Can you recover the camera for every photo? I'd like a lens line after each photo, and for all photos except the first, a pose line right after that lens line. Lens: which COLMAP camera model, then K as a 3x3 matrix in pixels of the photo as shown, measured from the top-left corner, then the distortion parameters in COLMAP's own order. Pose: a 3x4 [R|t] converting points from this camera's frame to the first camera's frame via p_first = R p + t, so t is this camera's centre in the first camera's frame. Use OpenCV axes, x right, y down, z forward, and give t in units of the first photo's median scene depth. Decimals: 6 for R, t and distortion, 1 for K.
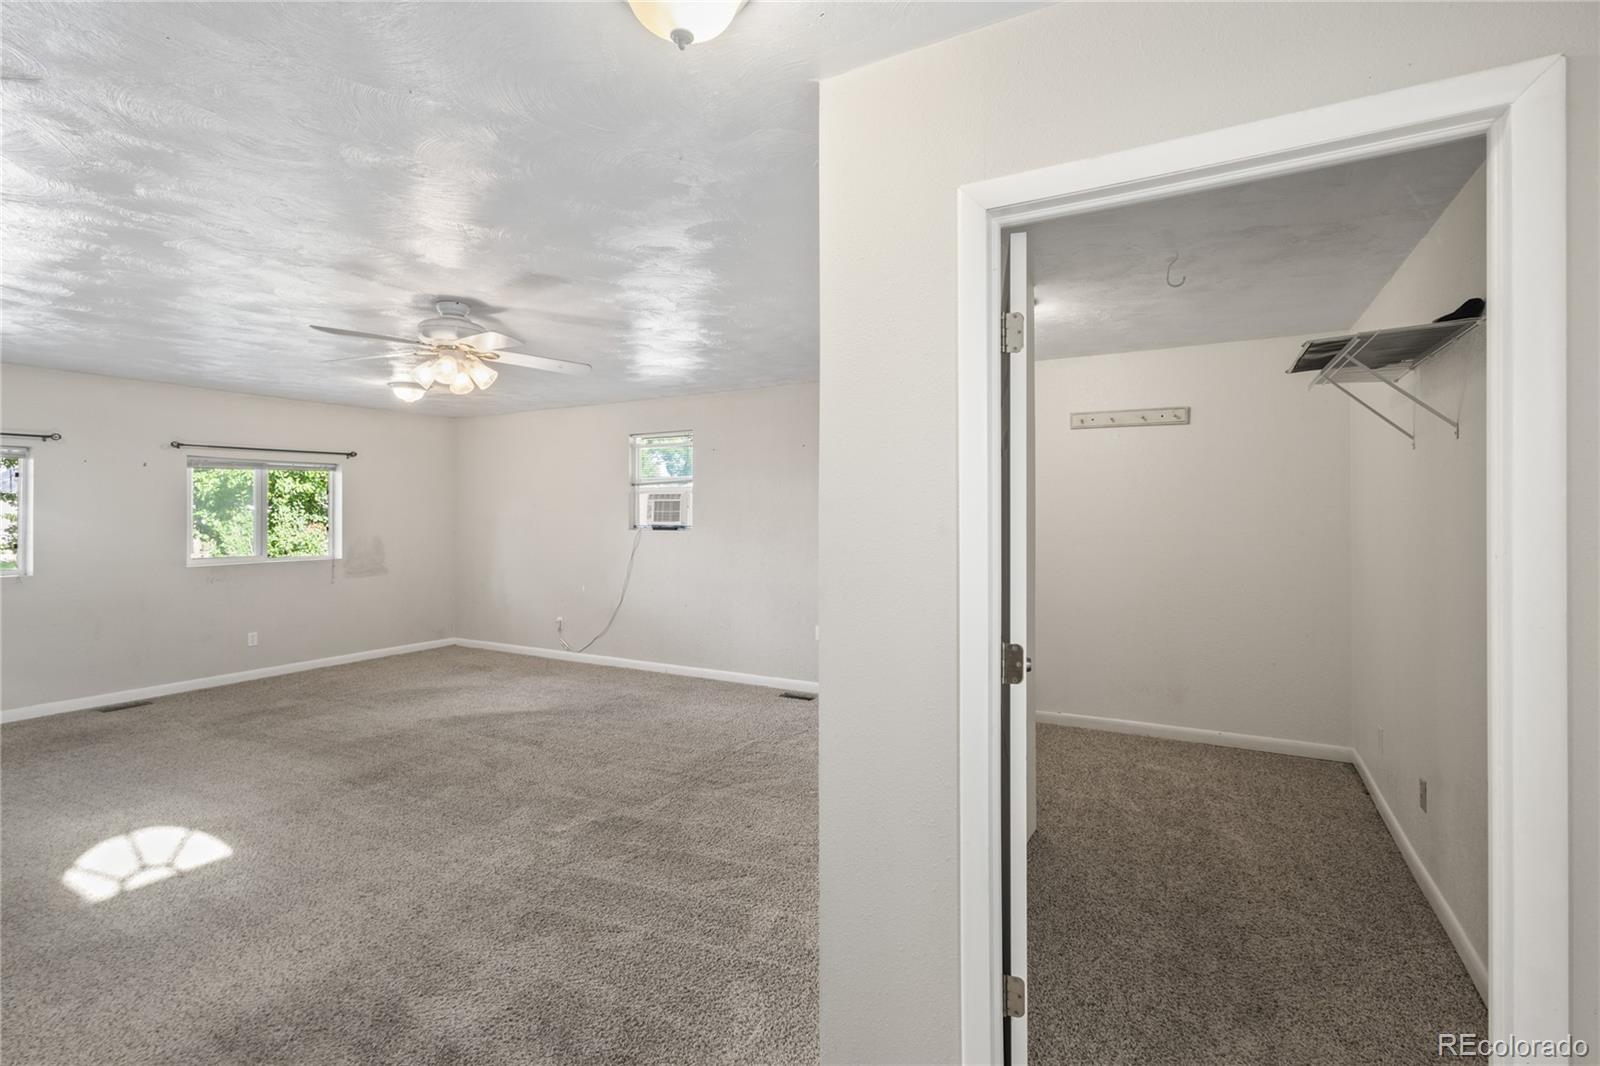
lens RADIAL K [[735.6, 0, 801.1], [0, 735.6, 517.5], [0, 0, 1]] dist [0.011726, -0.000125]
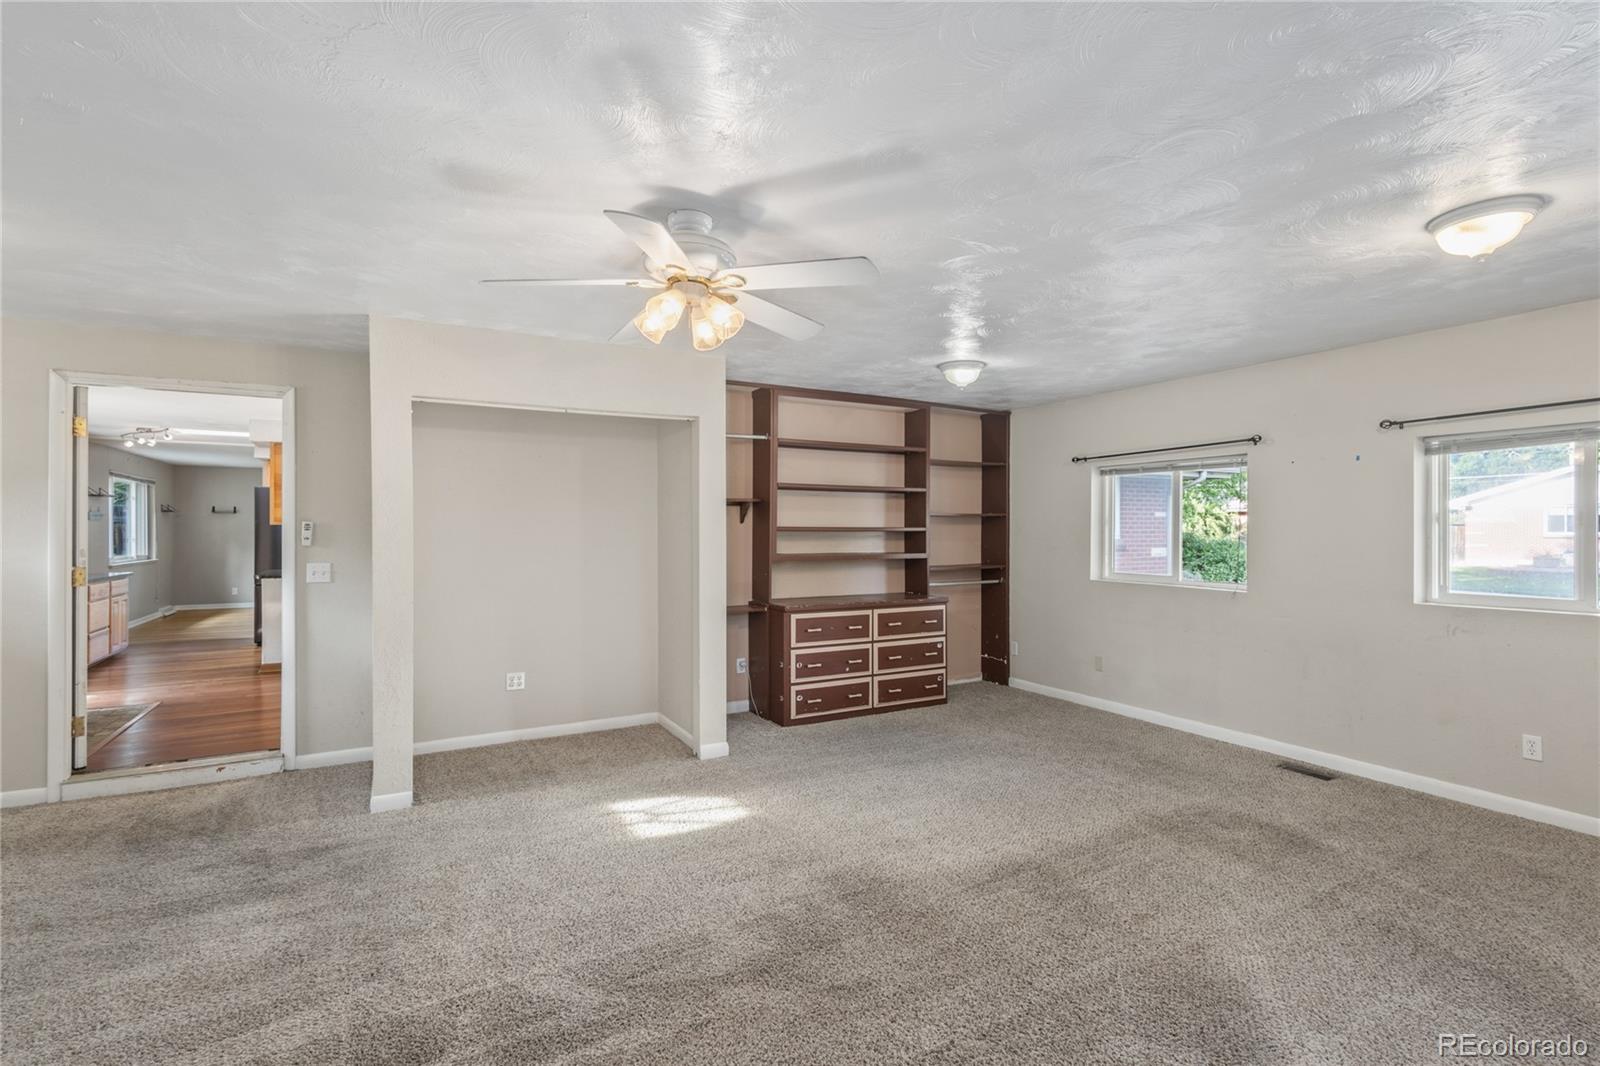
lens RADIAL K [[735.6, 0, 797.6], [0, 735.6, 531.3], [0, 0, 1]] dist [0.011726, -0.000125]
pose [[-0.533651, 0.002767, -0.845700, 0.033701], [-0.002776, 0.999984, 0.005024, -0.000695], [0.845700, 0.005029, -0.533635, 0.851576]]
